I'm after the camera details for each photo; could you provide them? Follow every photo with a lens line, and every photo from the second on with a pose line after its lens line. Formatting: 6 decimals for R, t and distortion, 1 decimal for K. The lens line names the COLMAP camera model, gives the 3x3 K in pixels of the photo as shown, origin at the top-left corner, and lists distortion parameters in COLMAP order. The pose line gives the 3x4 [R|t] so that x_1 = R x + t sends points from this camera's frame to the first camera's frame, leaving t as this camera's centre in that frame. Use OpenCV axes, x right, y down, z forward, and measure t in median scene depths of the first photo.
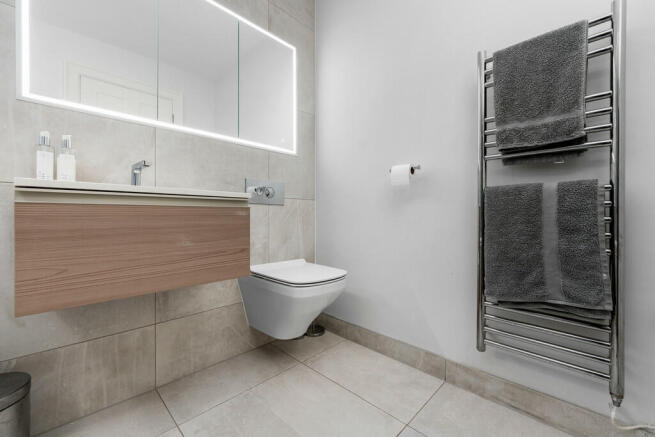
lens RADIAL K [[263.2, 0, 324.3], [0, 263.2, 218.3], [0, 0, 1]] dist [0.000760, -0.000153]
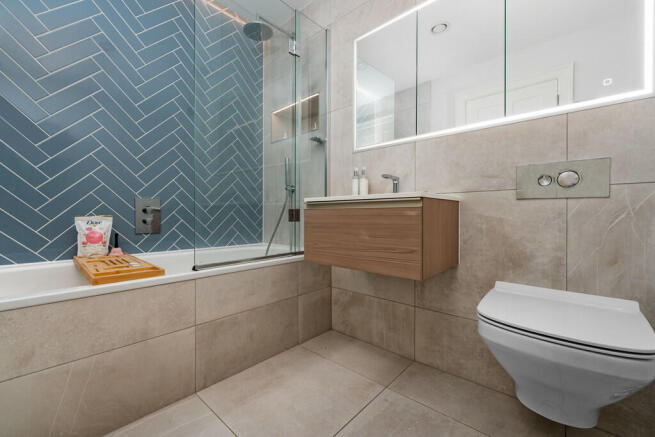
lens RADIAL K [[263.2, 0, 324.3], [0, 263.2, 218.3], [0, 0, 1]] dist [0.000760, -0.000153]
pose [[0.062963, 0.012393, -0.997939, 0.507441], [-0.013006, 0.999848, 0.011597, -0.005351], [0.997931, 0.012249, 0.063114, 0.502192]]
